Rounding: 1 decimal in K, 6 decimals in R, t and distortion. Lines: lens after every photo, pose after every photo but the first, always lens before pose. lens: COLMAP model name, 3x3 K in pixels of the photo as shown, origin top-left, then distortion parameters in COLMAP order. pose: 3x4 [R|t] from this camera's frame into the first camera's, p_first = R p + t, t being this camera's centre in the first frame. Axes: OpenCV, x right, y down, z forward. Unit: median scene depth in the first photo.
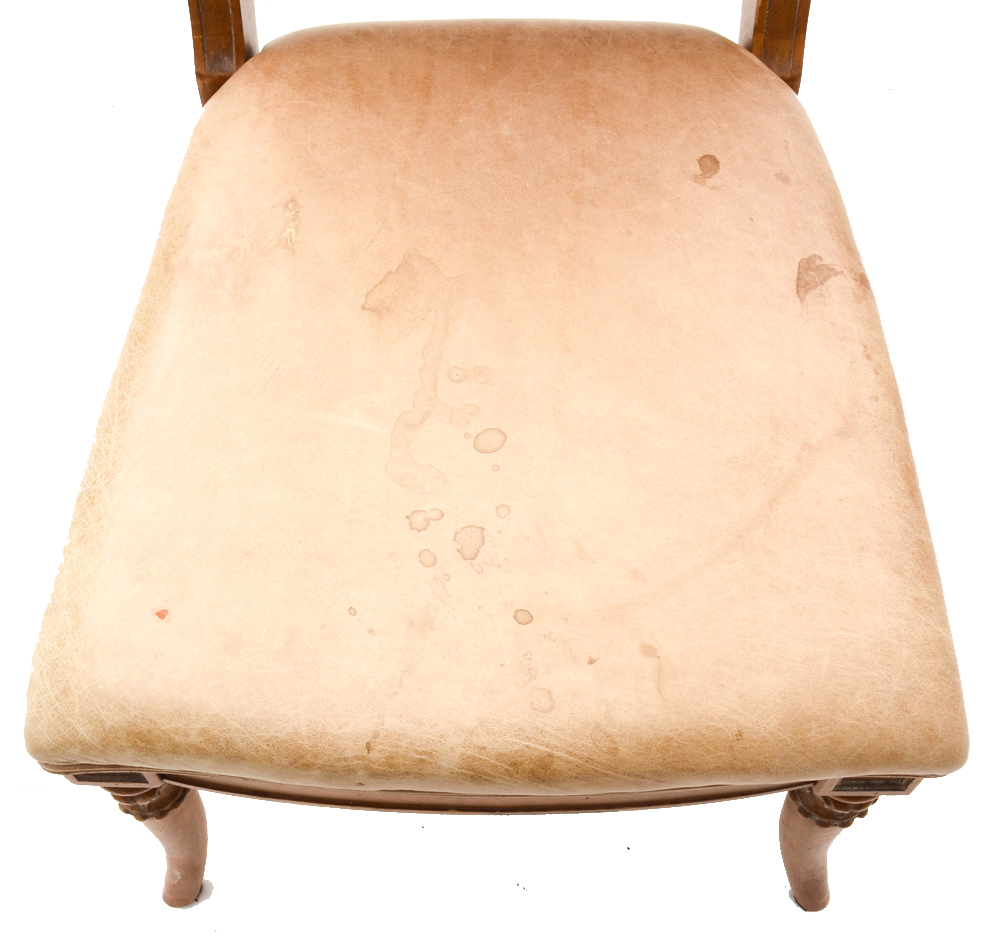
lens RADIAL K [[1547.2, 0, 500.0], [0, 1547.2, 471.5], [0, 0, 1]] dist [-0.031353, -0.026710]
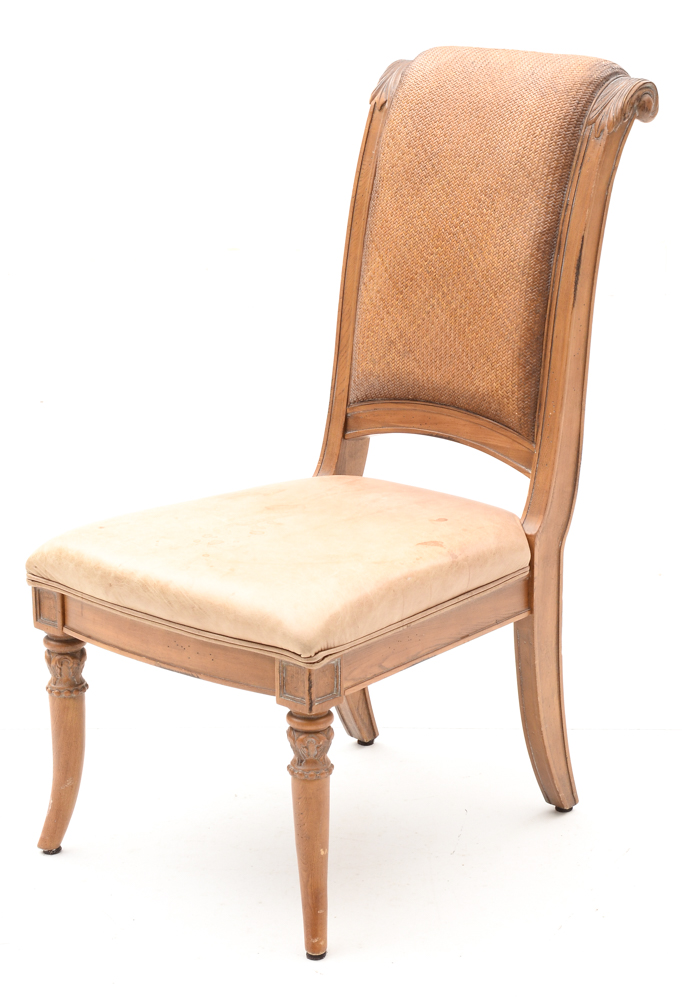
lens RADIAL K [[2628.4, 0, 341.1], [0, 2628.4, 515.1], [0, 0, 1]] dist [0.394809, 0.721452]
pose [[0.730231, 0.190478, -0.656110, 2.567462], [-0.597472, 0.643804, -0.478063, 1.705785], [0.331345, 0.741104, 0.583931, -1.197692]]
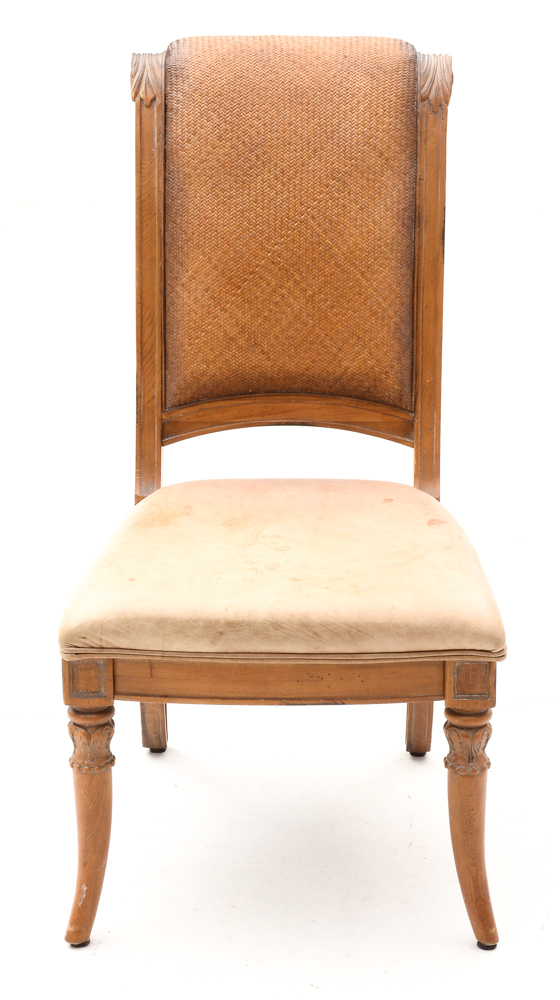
lens RADIAL K [[2362.2, 0, 280.0], [0, 2362.2, 500.0], [0, 0, 1]] dist [0.328841, -0.391712]
pose [[0.999860, 0.016359, -0.003602, 0.001573], [-0.014344, 0.725098, -0.688496, 2.199409], [-0.008651, 0.688452, 0.725231, -1.439058]]
